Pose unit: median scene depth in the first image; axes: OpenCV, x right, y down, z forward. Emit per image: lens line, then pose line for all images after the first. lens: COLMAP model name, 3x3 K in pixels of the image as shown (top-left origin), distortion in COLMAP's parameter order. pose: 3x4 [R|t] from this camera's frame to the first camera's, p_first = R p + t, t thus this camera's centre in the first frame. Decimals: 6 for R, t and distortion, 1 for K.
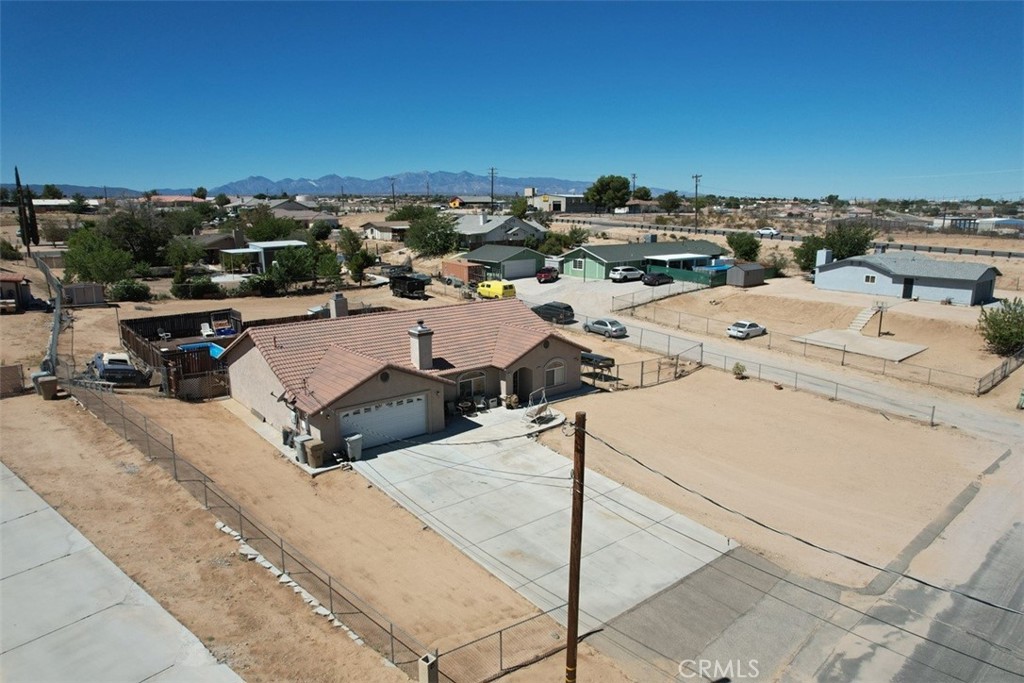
lens RADIAL K [[653.4, 0, 512.7], [0, 653.4, 341.1], [0, 0, 1]] dist [-0.073306, 0.063200]
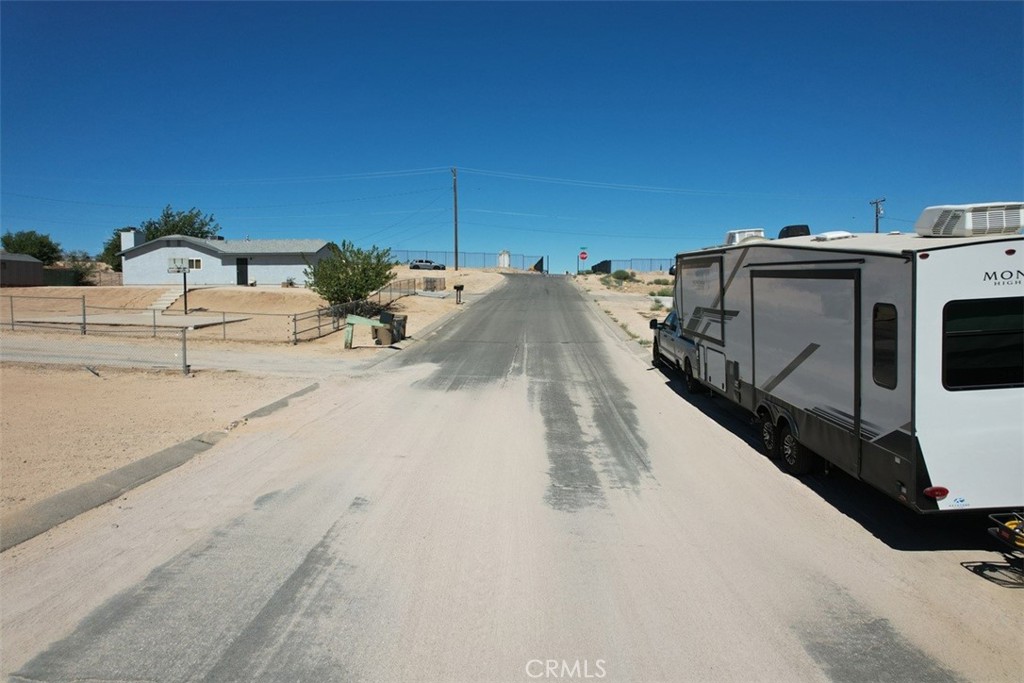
lens RADIAL K [[653.4, 0, 517.2], [0, 653.4, 342.3], [0, 0, 1]] dist [-0.073306, 0.063200]
pose [[0.657729, -0.046058, 0.751845, 0.418660], [0.150190, 0.986106, -0.070980, 0.166032], [-0.738129, 0.159605, 0.655508, 0.458508]]
